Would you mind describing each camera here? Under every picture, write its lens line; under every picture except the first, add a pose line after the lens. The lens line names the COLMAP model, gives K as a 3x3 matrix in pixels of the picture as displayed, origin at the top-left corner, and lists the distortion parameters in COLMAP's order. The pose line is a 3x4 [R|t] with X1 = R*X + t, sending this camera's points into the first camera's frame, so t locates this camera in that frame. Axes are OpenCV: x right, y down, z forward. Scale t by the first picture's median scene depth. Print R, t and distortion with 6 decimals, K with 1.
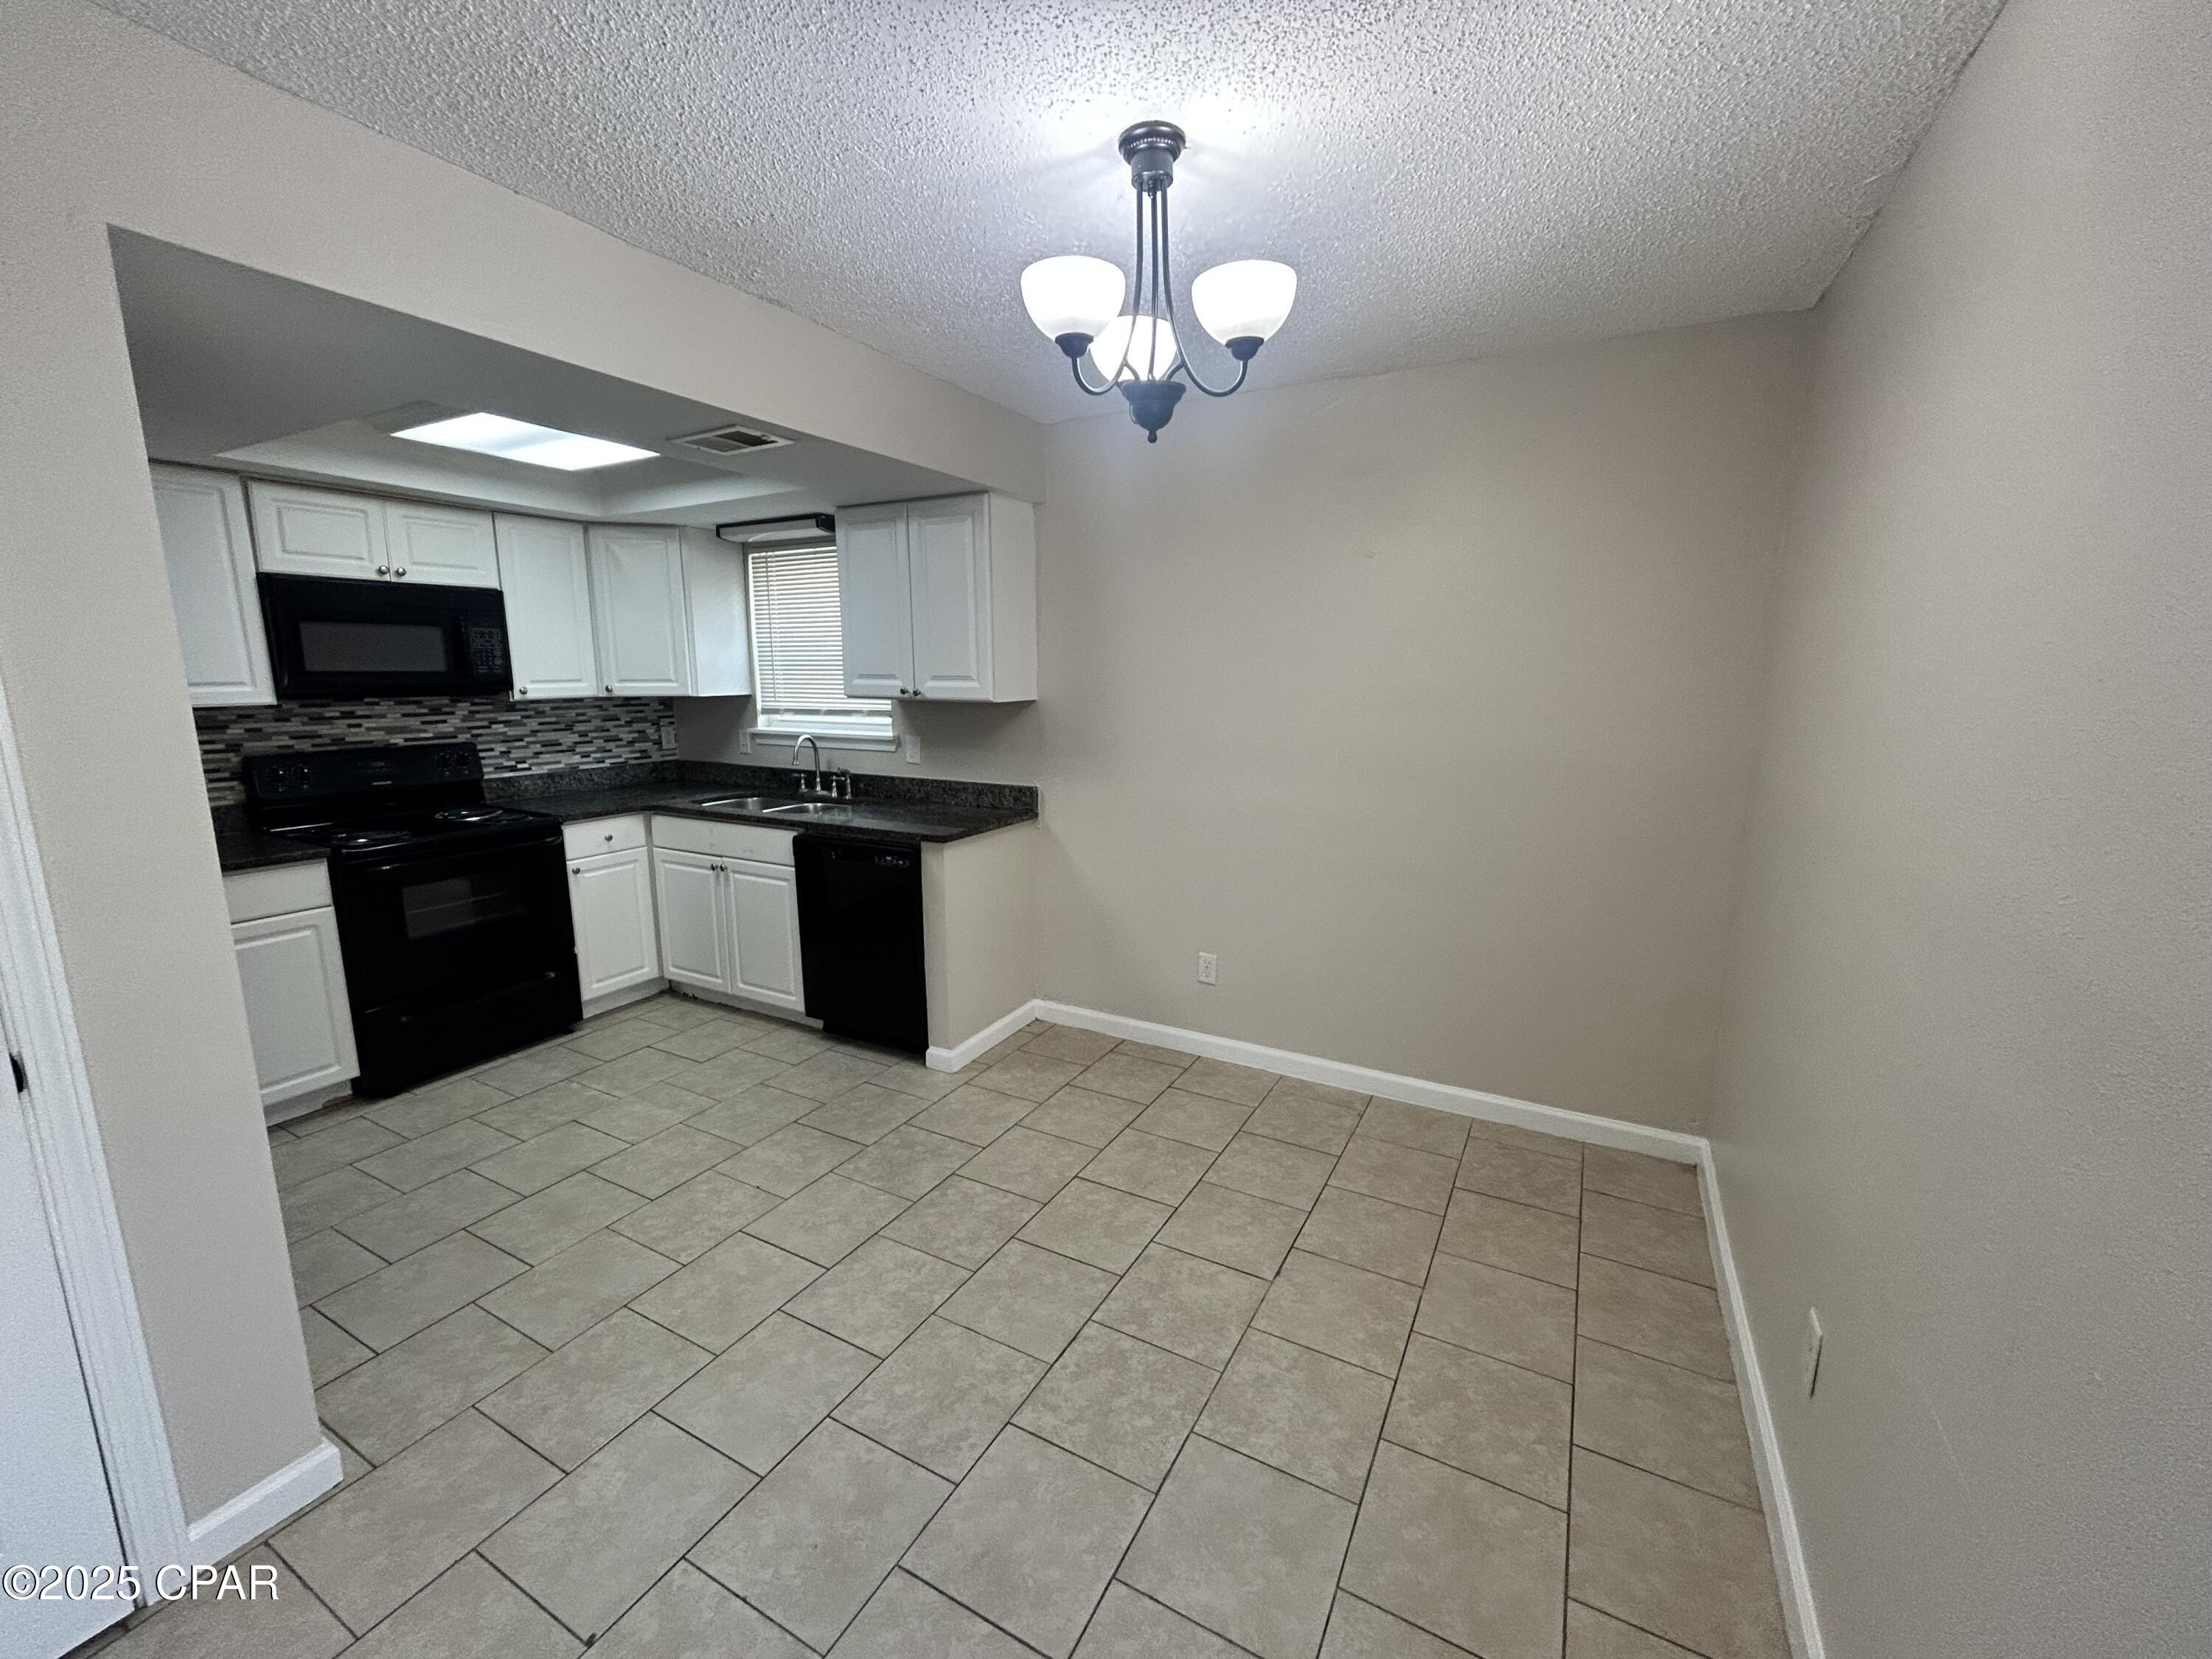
lens RADIAL K [[893.3, 0, 1108.5], [0, 893.3, 825.5], [0, 0, 1]] dist [0.000169, -0.000212]
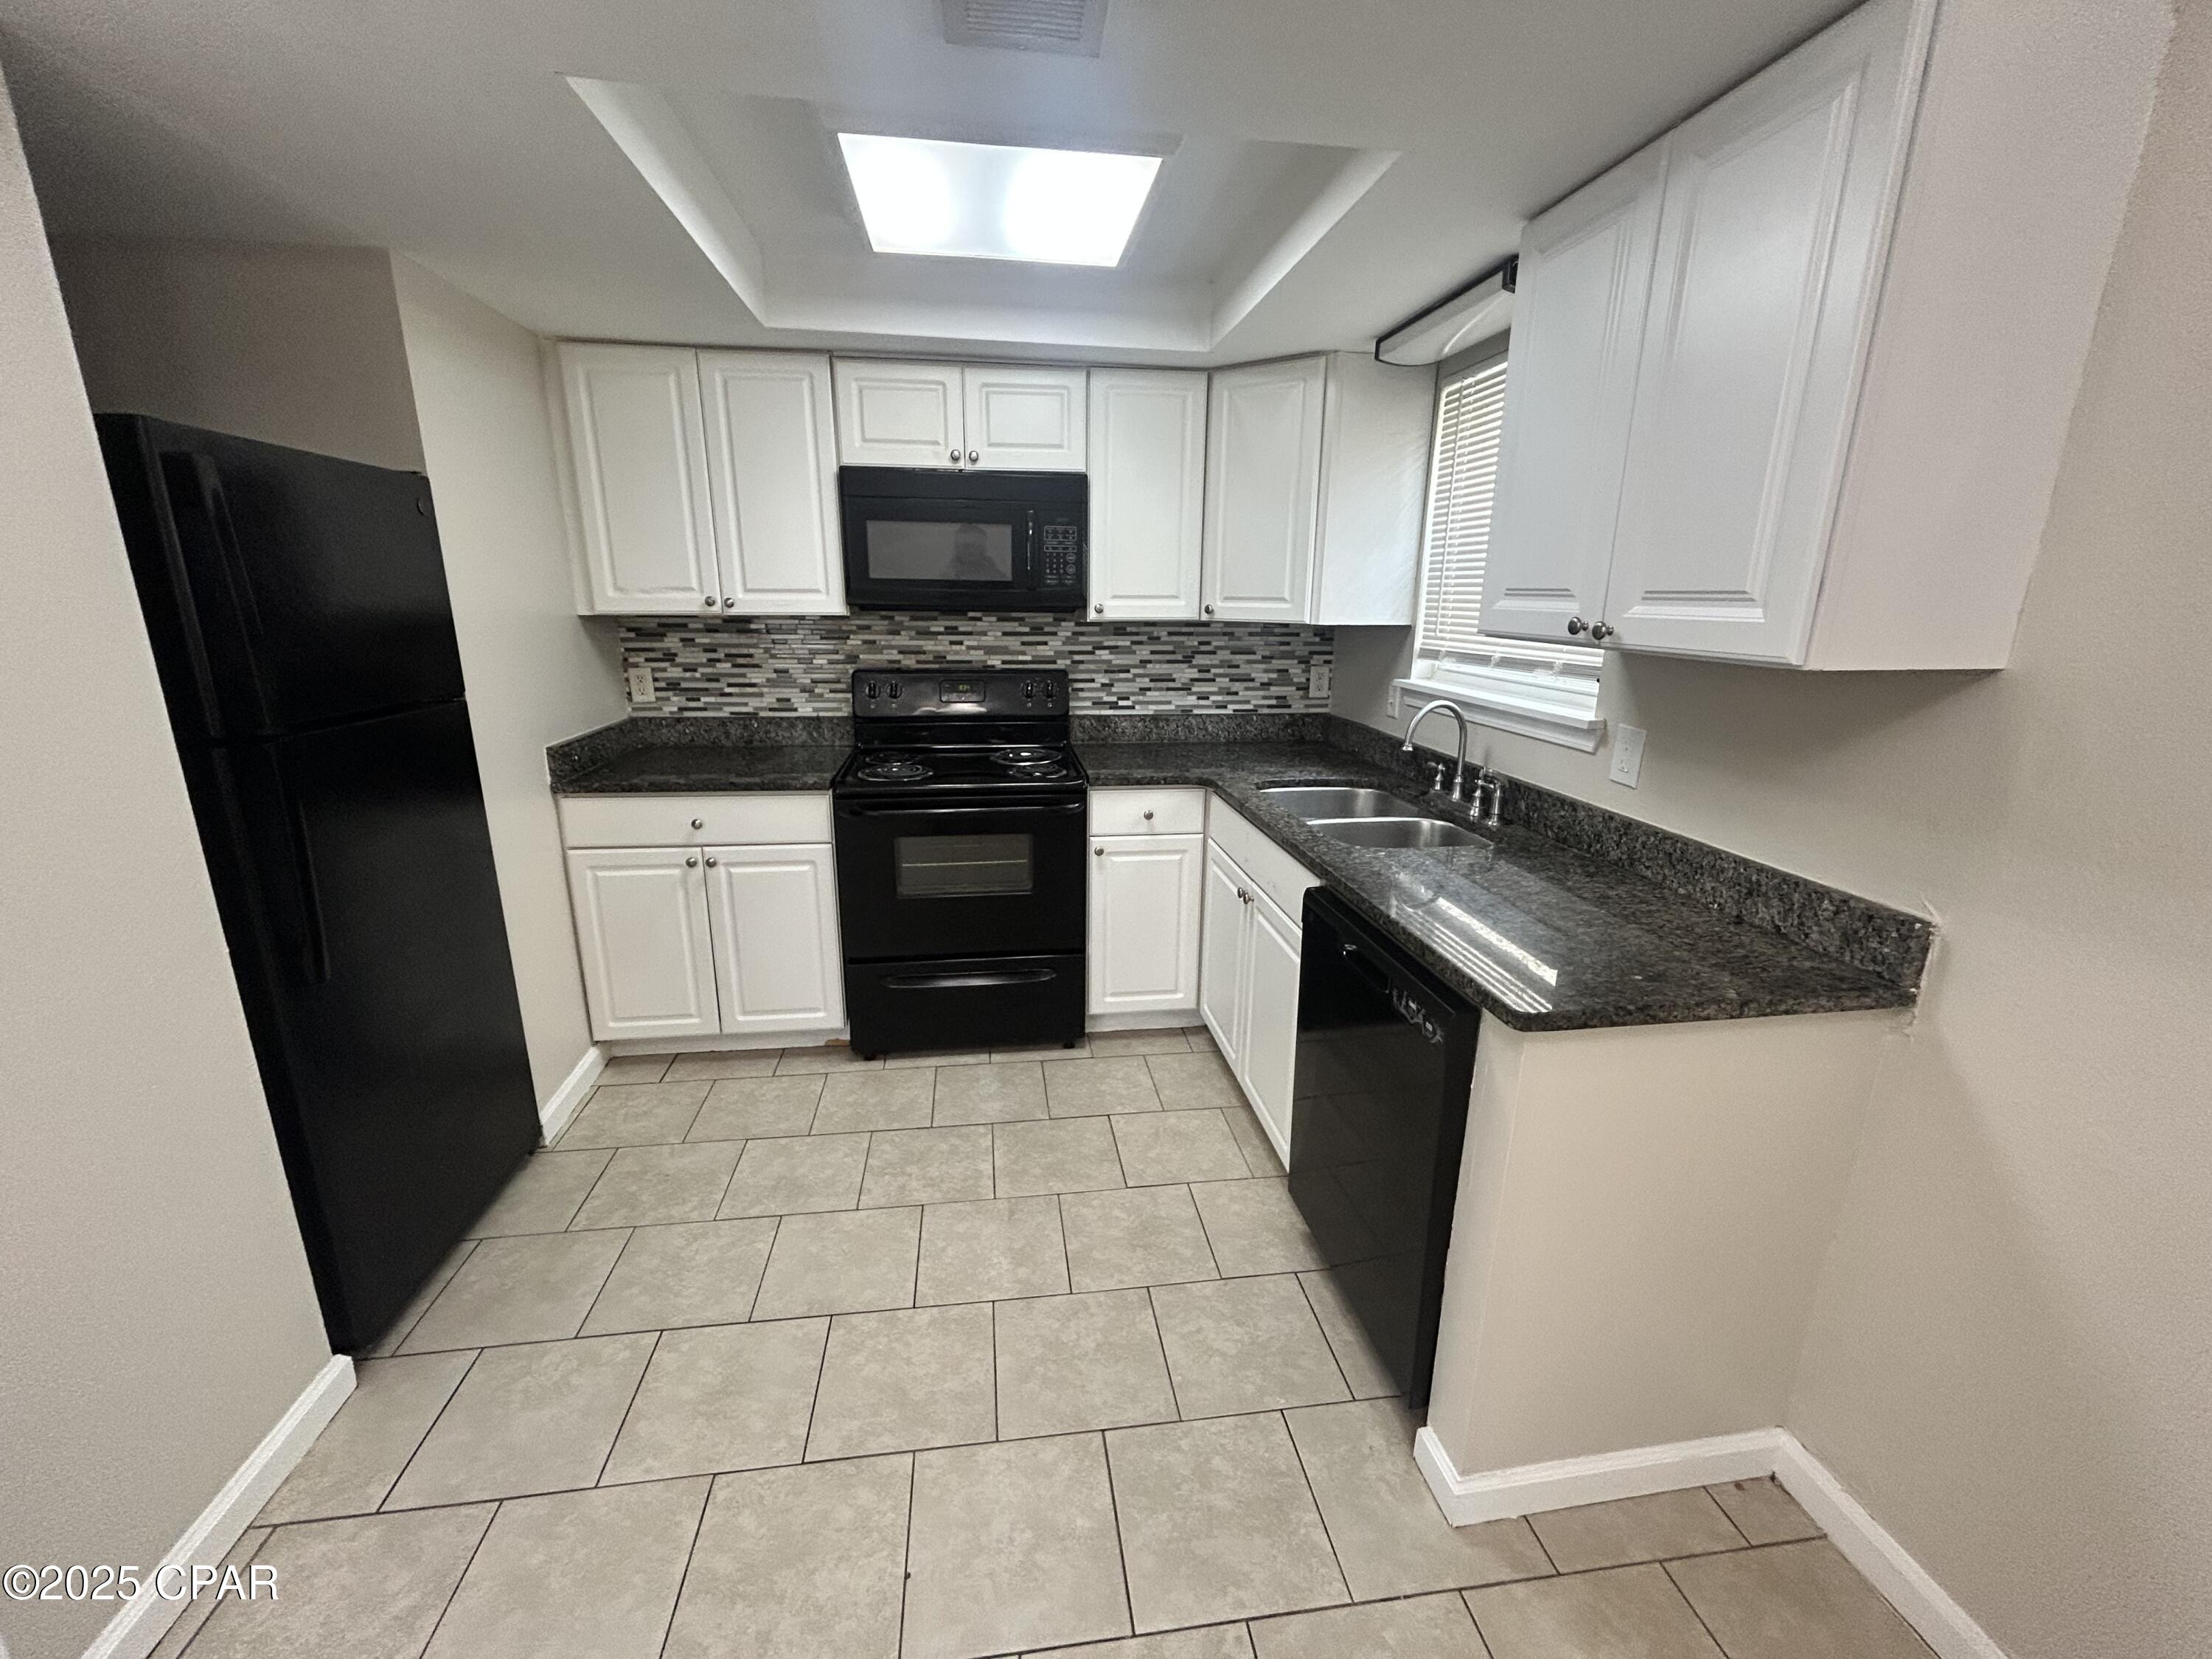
lens RADIAL K [[893.3, 0, 1108.5], [0, 893.3, 825.5], [0, 0, 1]] dist [0.000169, -0.000212]
pose [[0.592493, 0.209929, -0.777742, -0.008207], [-0.153243, 0.977190, 0.147022, -0.080444], [0.790866, 0.032074, 0.611148, 0.528137]]
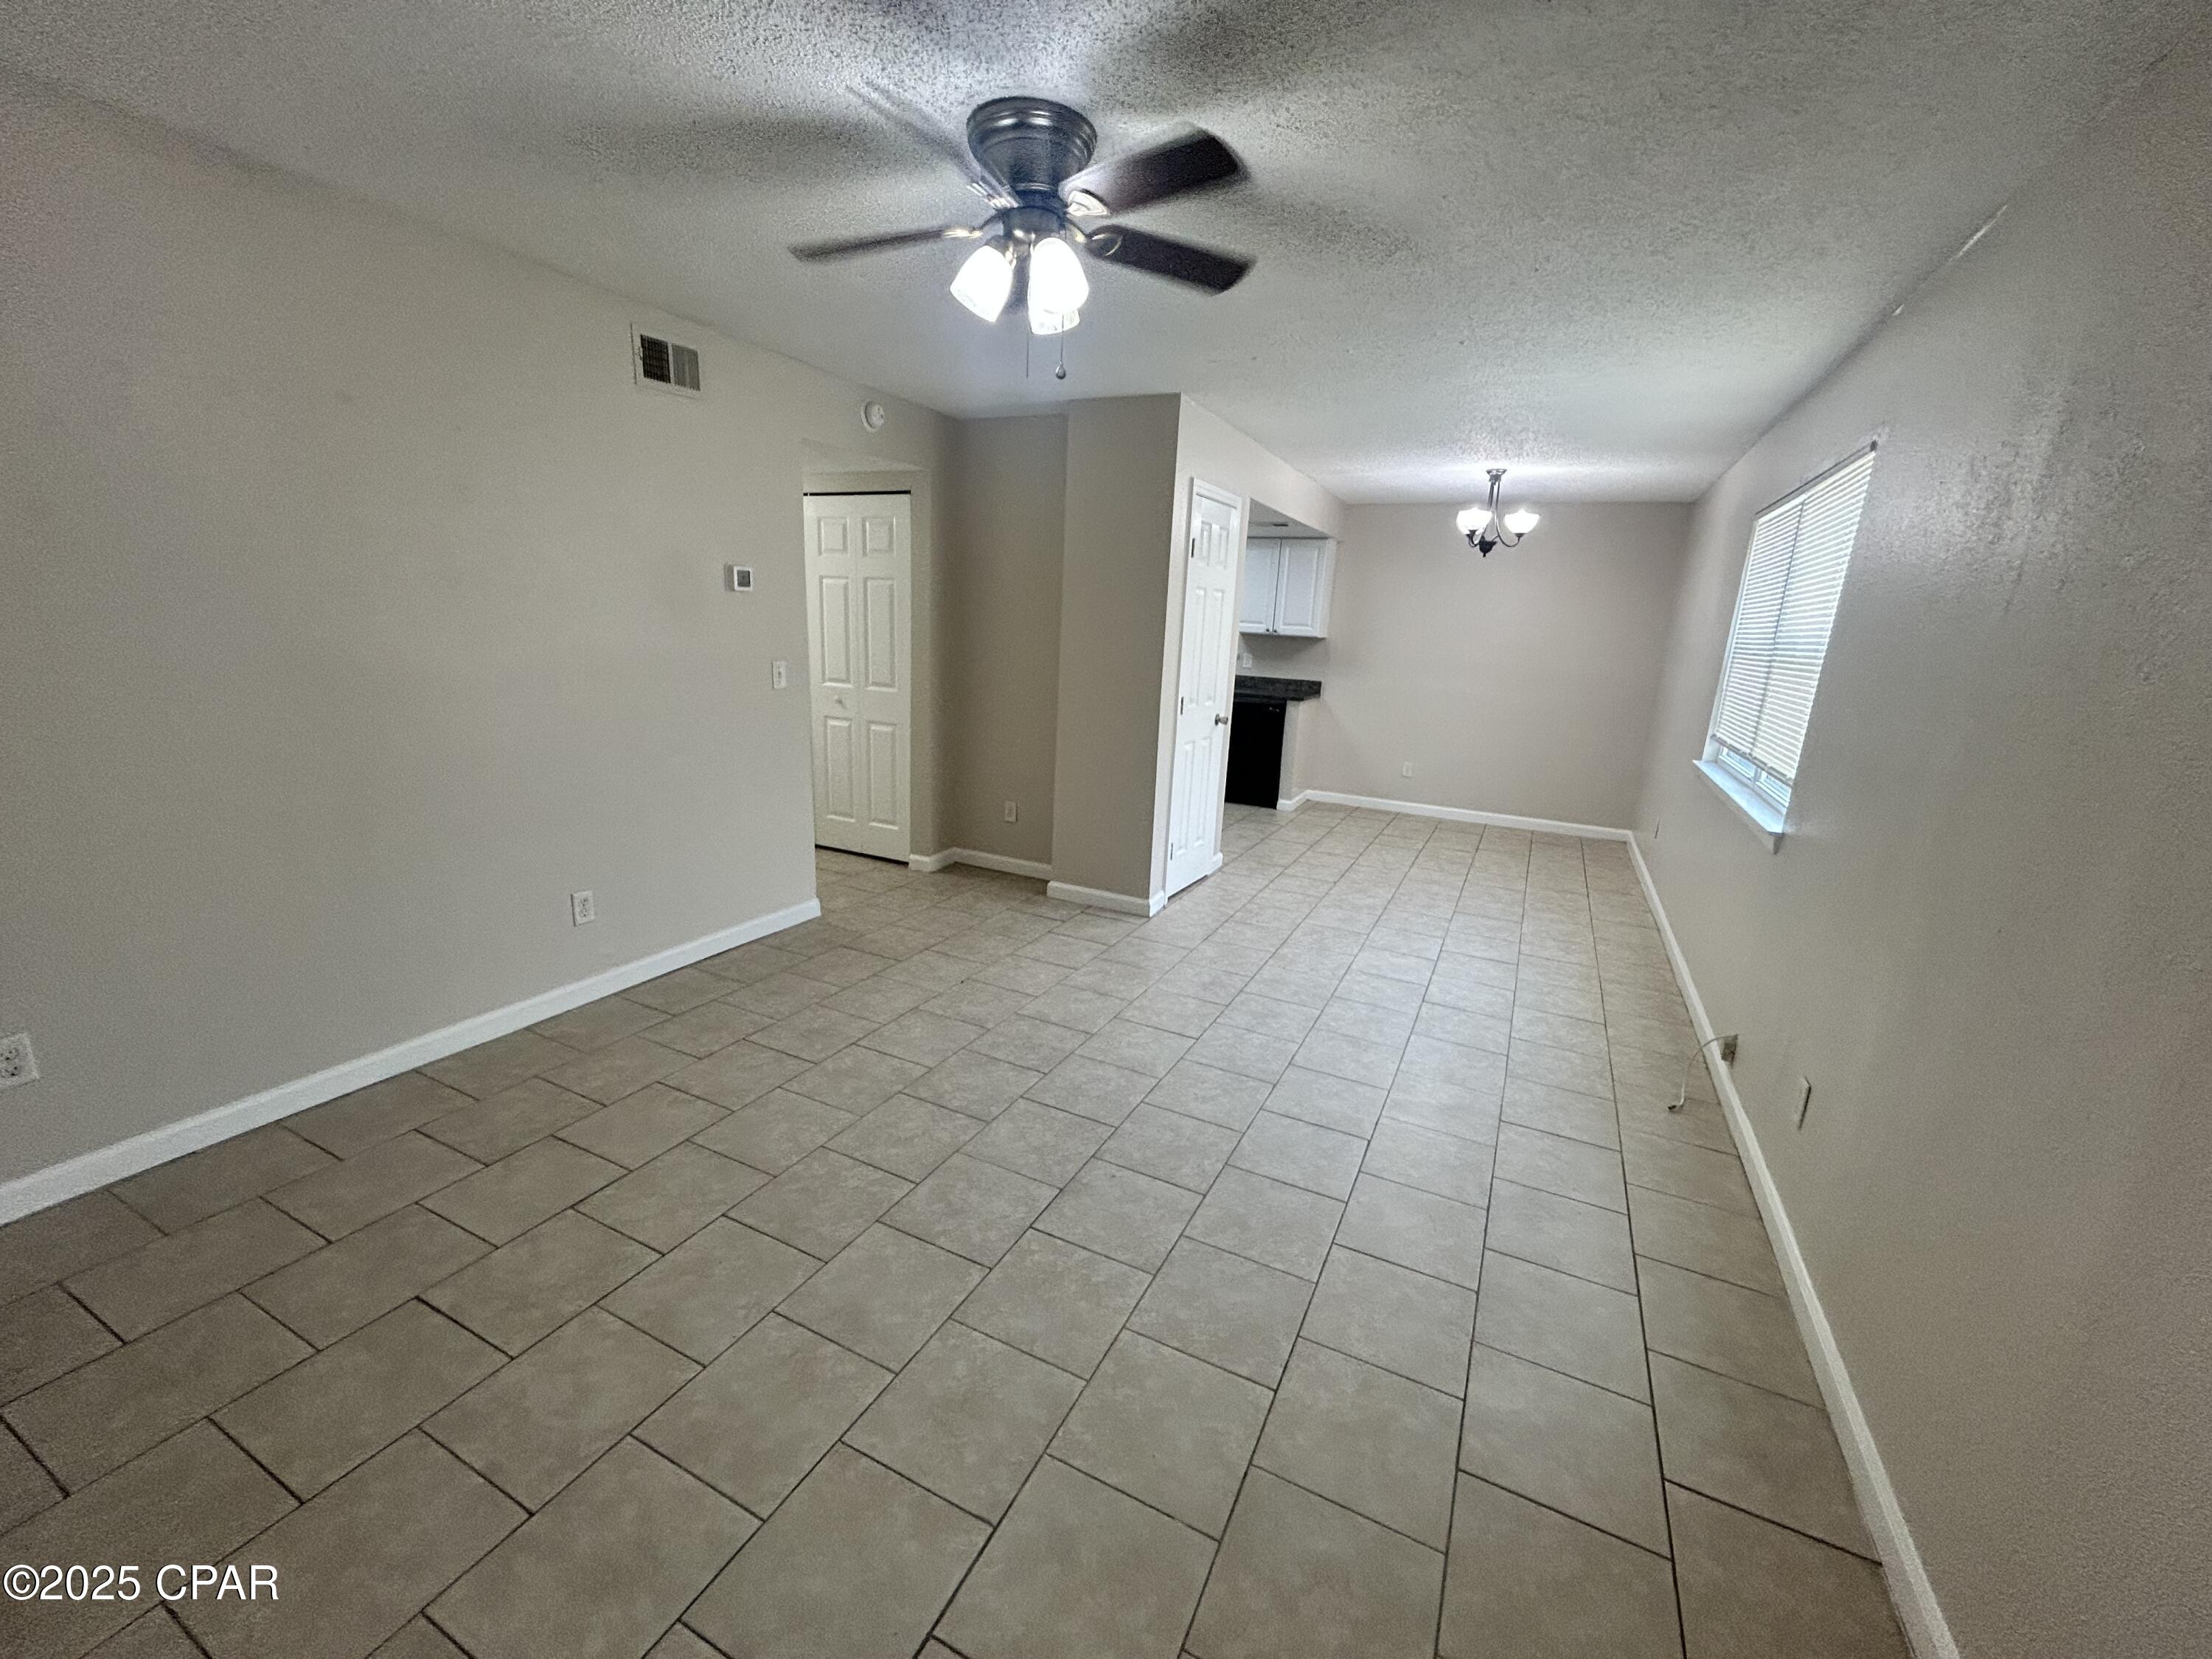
lens RADIAL K [[891.2, 0, 1087.1], [0, 891.2, 831.6], [0, 0, 1]] dist [0.001960, 0.000113]
pose [[0.998389, 0.045311, 0.034142, -0.649348], [-0.047798, 0.995966, 0.075943, 0.165105], [-0.030563, -0.077453, 0.996527, -1.002357]]
